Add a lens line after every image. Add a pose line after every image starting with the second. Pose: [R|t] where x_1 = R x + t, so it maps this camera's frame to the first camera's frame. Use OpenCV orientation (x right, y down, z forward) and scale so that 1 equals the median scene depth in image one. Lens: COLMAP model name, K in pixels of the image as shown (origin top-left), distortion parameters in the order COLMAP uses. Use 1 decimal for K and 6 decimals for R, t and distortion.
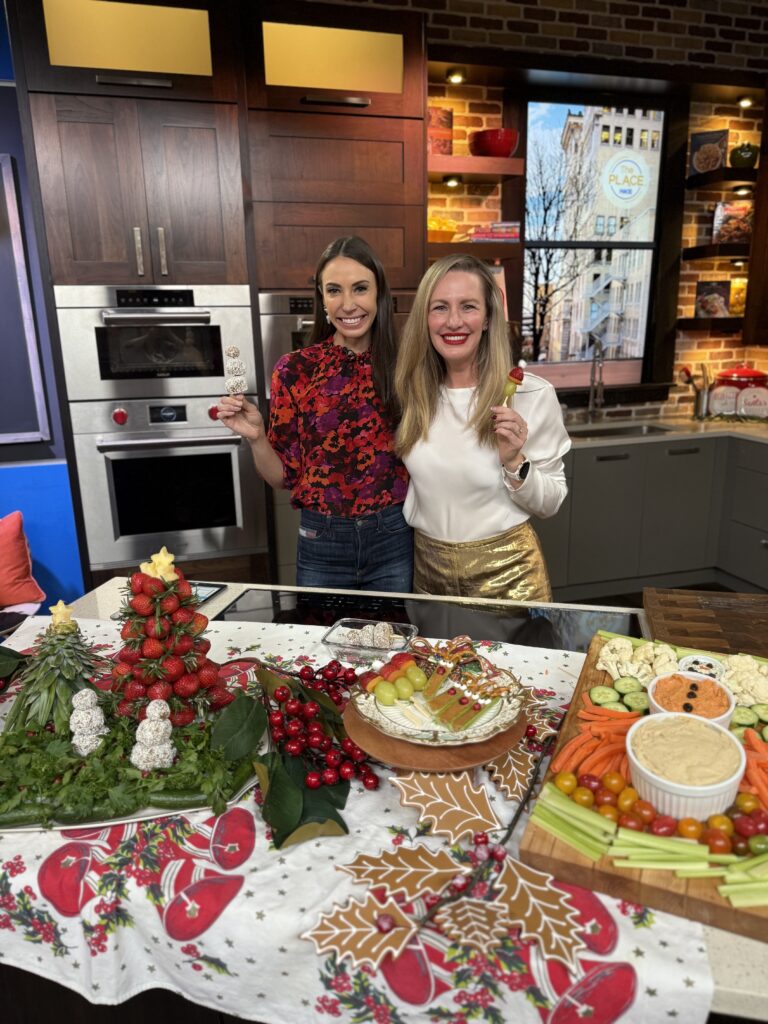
lens RADIAL K [[718.3, 0, 383.7], [0, 718.3, 511.8], [0, 0, 1]] dist [-0.000150, -0.002179]
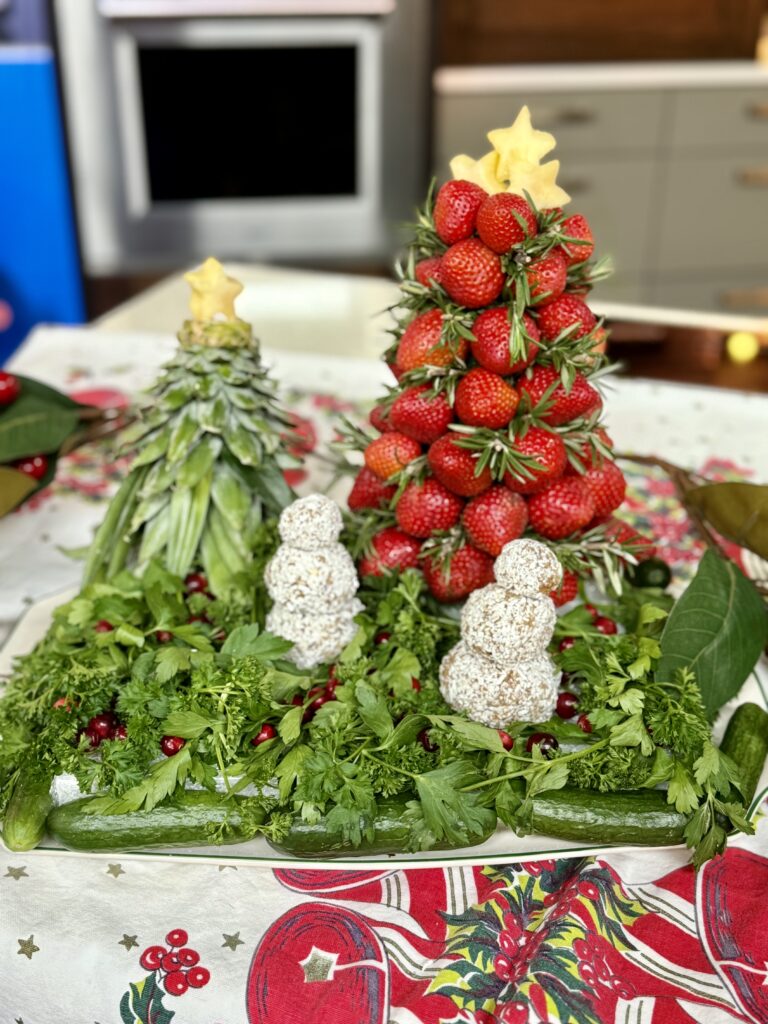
lens RADIAL K [[1191.3, 0, 384.2], [0, 1191.3, 513.4], [0, 0, 1]] dist [0.090901, 0.000000]
pose [[0.992535, 0.078685, -0.093184, -0.347589], [-0.055992, 0.972747, 0.225009, 0.127018], [0.108350, -0.218112, 0.969891, 0.446259]]
